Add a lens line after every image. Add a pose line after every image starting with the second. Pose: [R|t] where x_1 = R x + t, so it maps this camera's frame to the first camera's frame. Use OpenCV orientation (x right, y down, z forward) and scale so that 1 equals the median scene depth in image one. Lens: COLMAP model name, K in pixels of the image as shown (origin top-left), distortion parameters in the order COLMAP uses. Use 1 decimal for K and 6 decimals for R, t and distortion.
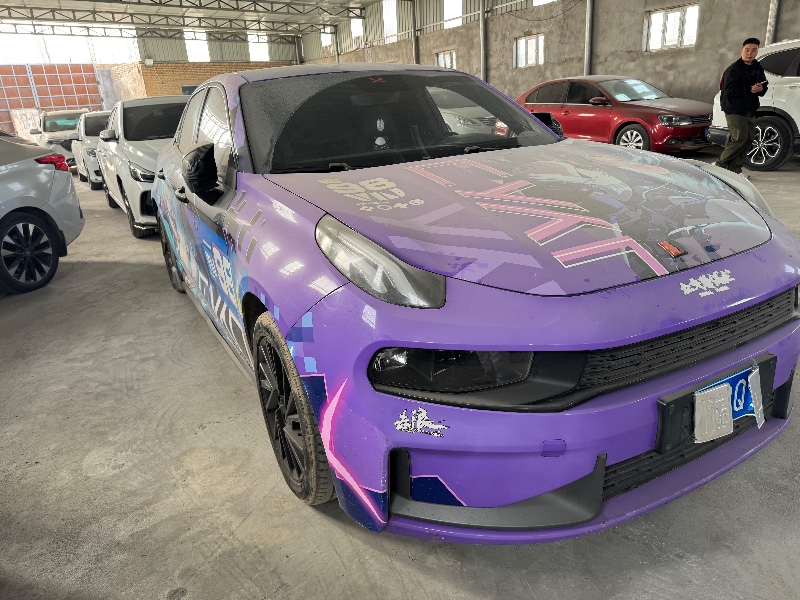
lens RADIAL K [[553.0, 0, 395.4], [0, 553.0, 305.3], [0, 0, 1]] dist [0.030291, -0.026210]
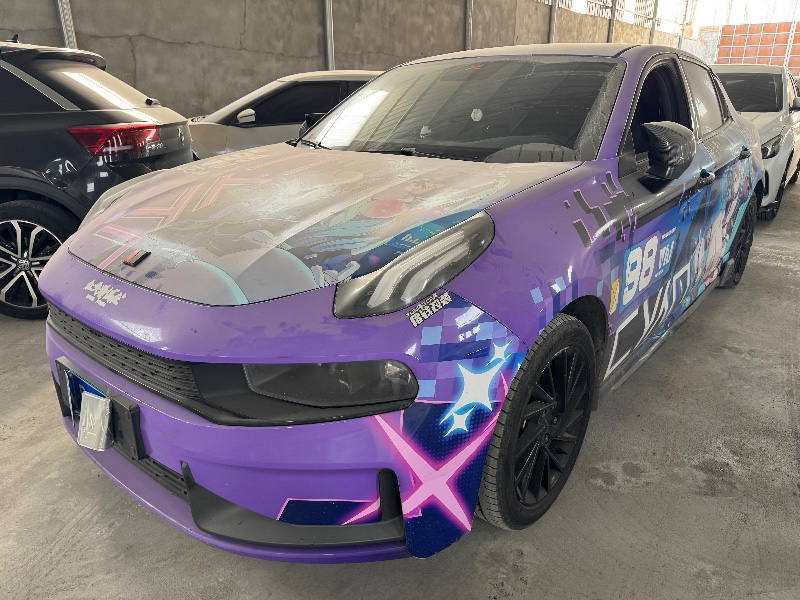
lens RADIAL K [[553.0, 0, 406.5], [0, 553.0, 296.2], [0, 0, 1]] dist [0.030291, -0.026210]
pose [[0.401195, 0.378284, -0.834233, 0.597637], [-0.334420, 0.908365, 0.251072, -0.174957], [0.852764, 0.178255, 0.490937, 0.349163]]
